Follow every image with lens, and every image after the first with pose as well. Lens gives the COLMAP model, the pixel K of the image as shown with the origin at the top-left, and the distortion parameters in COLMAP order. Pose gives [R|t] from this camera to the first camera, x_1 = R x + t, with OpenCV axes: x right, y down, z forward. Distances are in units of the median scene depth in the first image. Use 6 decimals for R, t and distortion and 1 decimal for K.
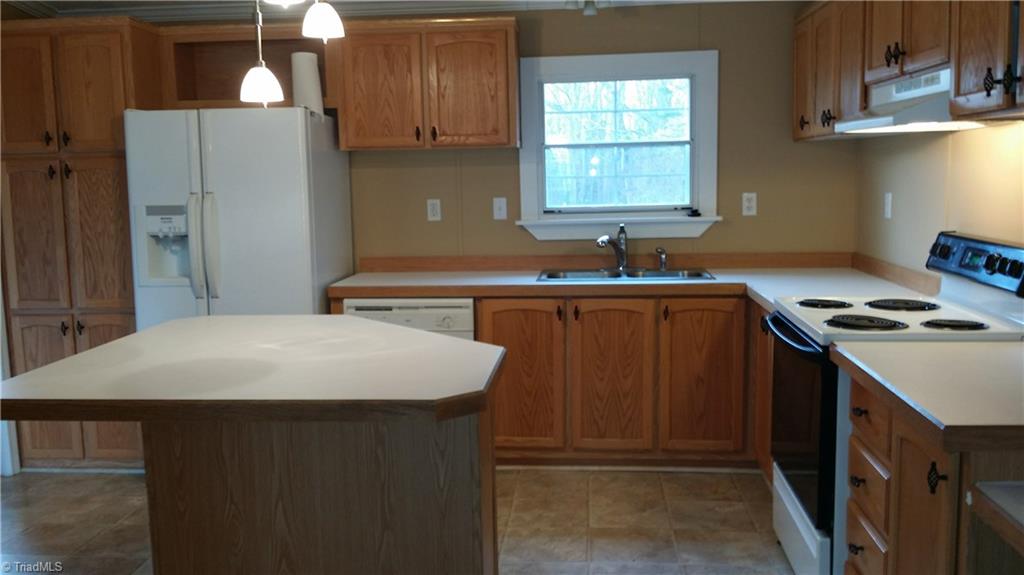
lens RADIAL K [[945.2, 0, 510.4], [0, 945.2, 289.0], [0, 0, 1]] dist [0.052934, -0.027936]
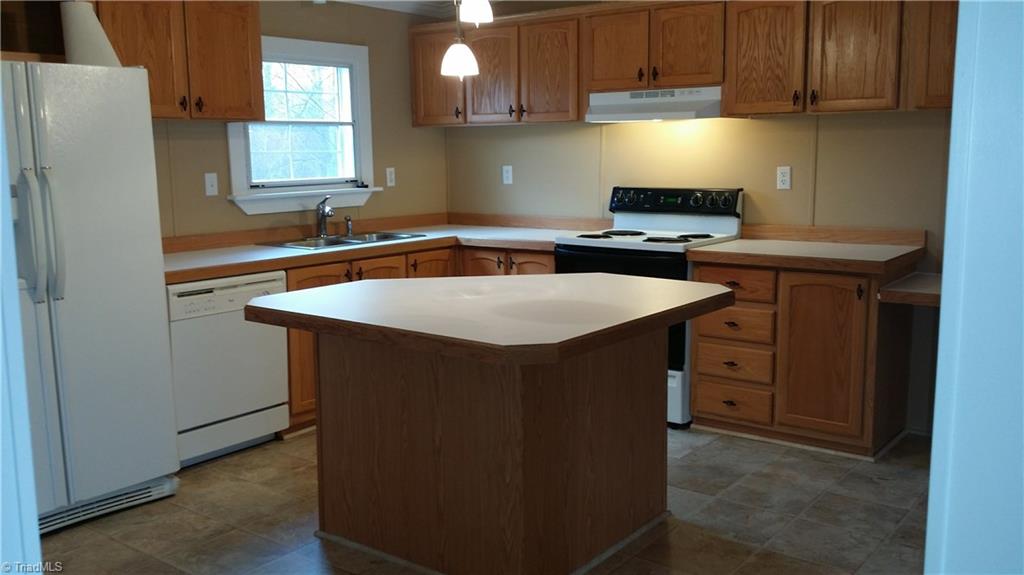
lens RADIAL K [[945.2, 0, 513.3], [0, 945.2, 295.4], [0, 0, 1]] dist [0.052934, -0.027936]
pose [[0.528855, -0.119232, 0.840295, -0.709723], [0.105574, 0.991635, 0.074261, -0.012066], [-0.842120, 0.049440, 0.537019, 0.224957]]
